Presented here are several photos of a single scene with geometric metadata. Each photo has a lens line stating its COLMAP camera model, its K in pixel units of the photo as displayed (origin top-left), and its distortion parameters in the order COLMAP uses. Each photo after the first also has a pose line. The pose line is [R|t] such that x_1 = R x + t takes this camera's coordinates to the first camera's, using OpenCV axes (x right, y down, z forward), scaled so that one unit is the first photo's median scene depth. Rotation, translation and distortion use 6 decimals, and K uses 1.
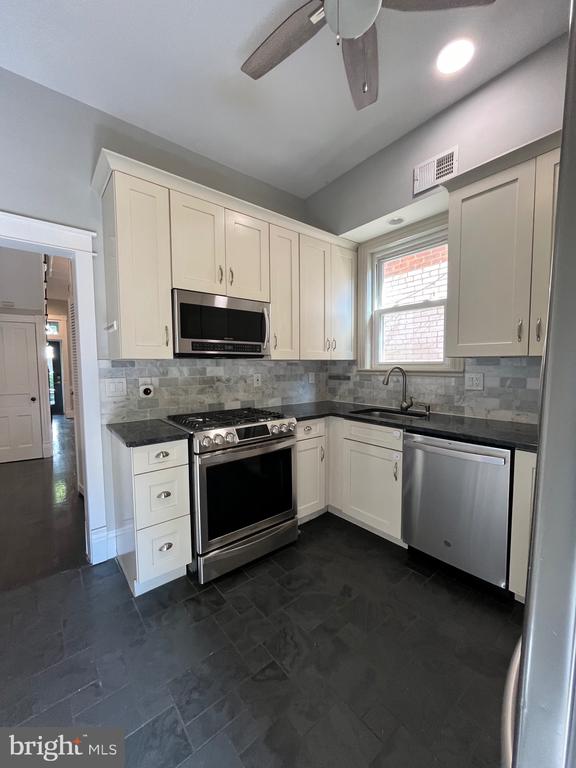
lens RADIAL K [[312.6, 0, 288.0], [0, 312.6, 383.6], [0, 0, 1]] dist [-0.003327, -0.000456]
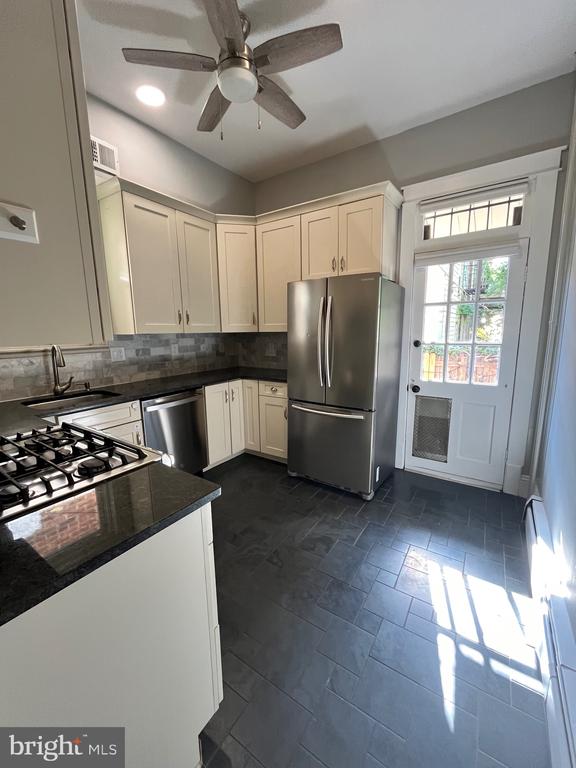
lens RADIAL K [[312.6, 0, 288.0], [0, 312.6, 384.8], [0, 0, 1]] dist [-0.003327, -0.000456]
pose [[-0.298199, -0.163860, 0.940333, -0.811412], [0.067091, 0.979120, 0.191895, -0.084419], [-0.952143, 0.120311, -0.280979, 0.782087]]
